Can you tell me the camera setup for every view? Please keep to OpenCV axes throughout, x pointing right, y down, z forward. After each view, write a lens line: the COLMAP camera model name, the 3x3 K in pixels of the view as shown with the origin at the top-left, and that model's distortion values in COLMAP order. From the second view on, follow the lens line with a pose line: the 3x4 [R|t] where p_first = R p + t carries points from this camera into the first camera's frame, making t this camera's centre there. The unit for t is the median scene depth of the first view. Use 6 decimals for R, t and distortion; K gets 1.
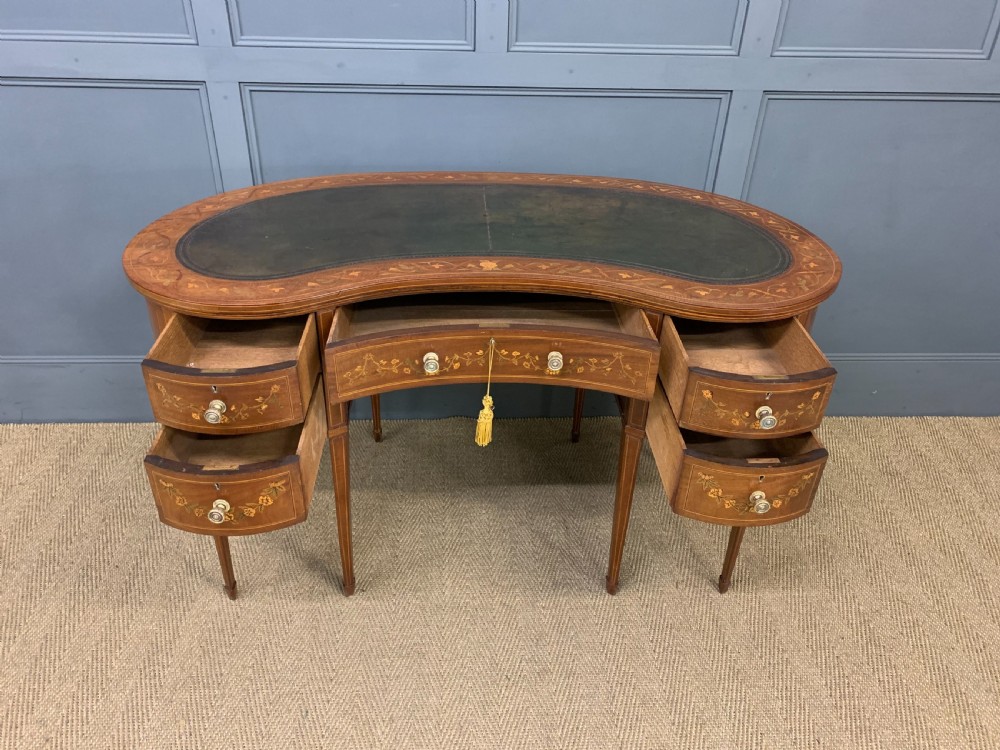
lens RADIAL K [[766.9, 0, 491.9], [0, 766.9, 381.3], [0, 0, 1]] dist [0.022583, -0.011478]
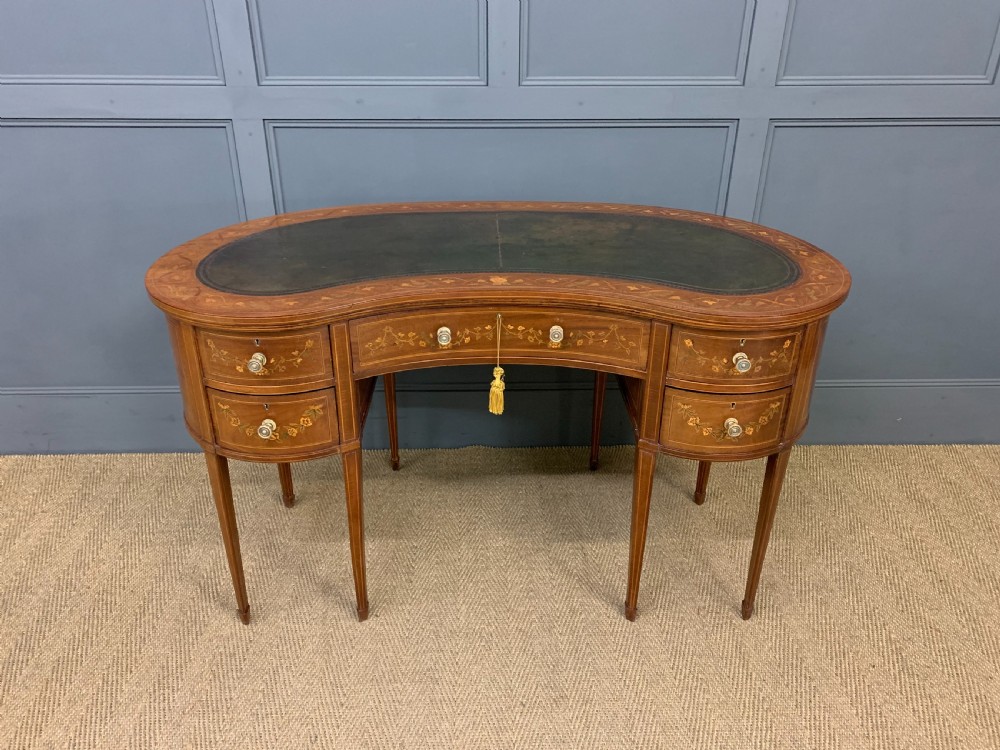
lens RADIAL K [[766.9, 0, 494.4], [0, 766.9, 368.2], [0, 0, 1]] dist [0.022583, -0.011478]
pose [[0.999386, -0.008518, -0.033993, 0.019147], [0.005491, 0.996090, -0.088171, 0.043815], [0.034611, 0.087930, 0.995525, -0.003503]]
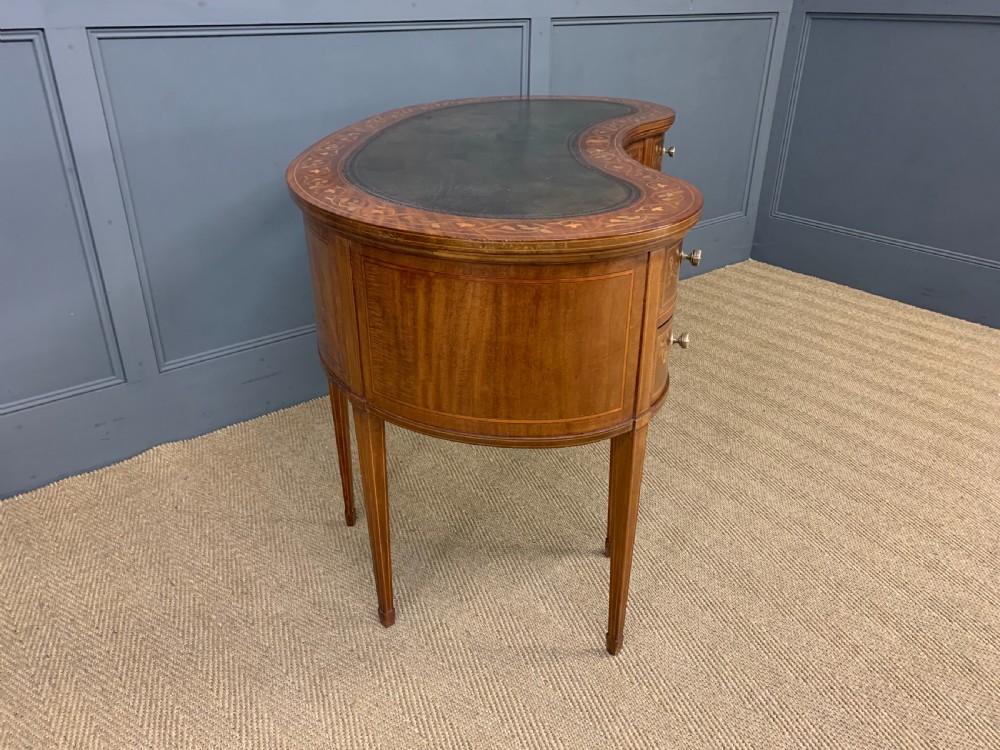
lens RADIAL K [[766.9, 0, 496.9], [0, 766.9, 377.7], [0, 0, 1]] dist [0.022583, -0.011478]
pose [[0.810666, -0.284977, 0.511478, -0.508873], [0.329044, 0.944303, 0.004614, 0.123914], [-0.484305, 0.164558, 0.859284, 0.107720]]
